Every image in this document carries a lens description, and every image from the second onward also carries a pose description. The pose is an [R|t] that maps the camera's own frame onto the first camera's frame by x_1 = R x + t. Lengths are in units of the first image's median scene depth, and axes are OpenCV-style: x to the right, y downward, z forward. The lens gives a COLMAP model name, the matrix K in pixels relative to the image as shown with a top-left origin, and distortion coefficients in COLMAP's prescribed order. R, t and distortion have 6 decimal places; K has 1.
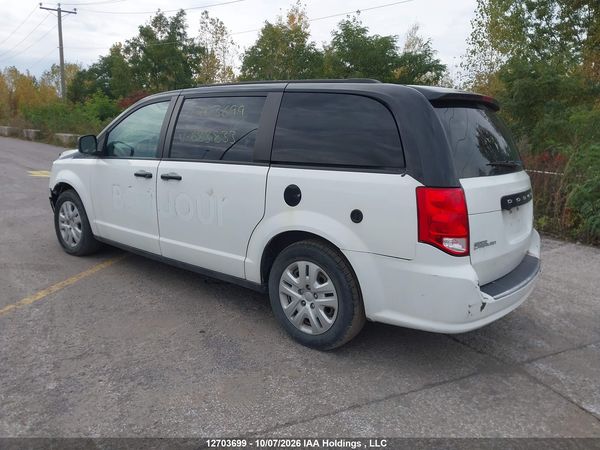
lens RADIAL K [[459.8, 0, 302.4], [0, 459.8, 212.1], [0, 0, 1]] dist [0.042934, -0.040784]
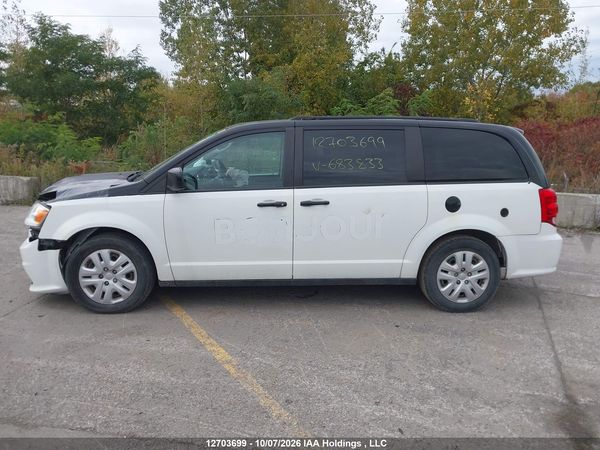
lens RADIAL K [[459.8, 0, 302.4], [0, 459.8, 212.1], [0, 0, 1]] dist [0.042934, -0.040784]
pose [[0.762615, -0.124155, 0.634826, -1.159063], [0.127800, 0.990982, 0.040283, -0.118609], [-0.634103, 0.050410, 0.771604, 0.221735]]
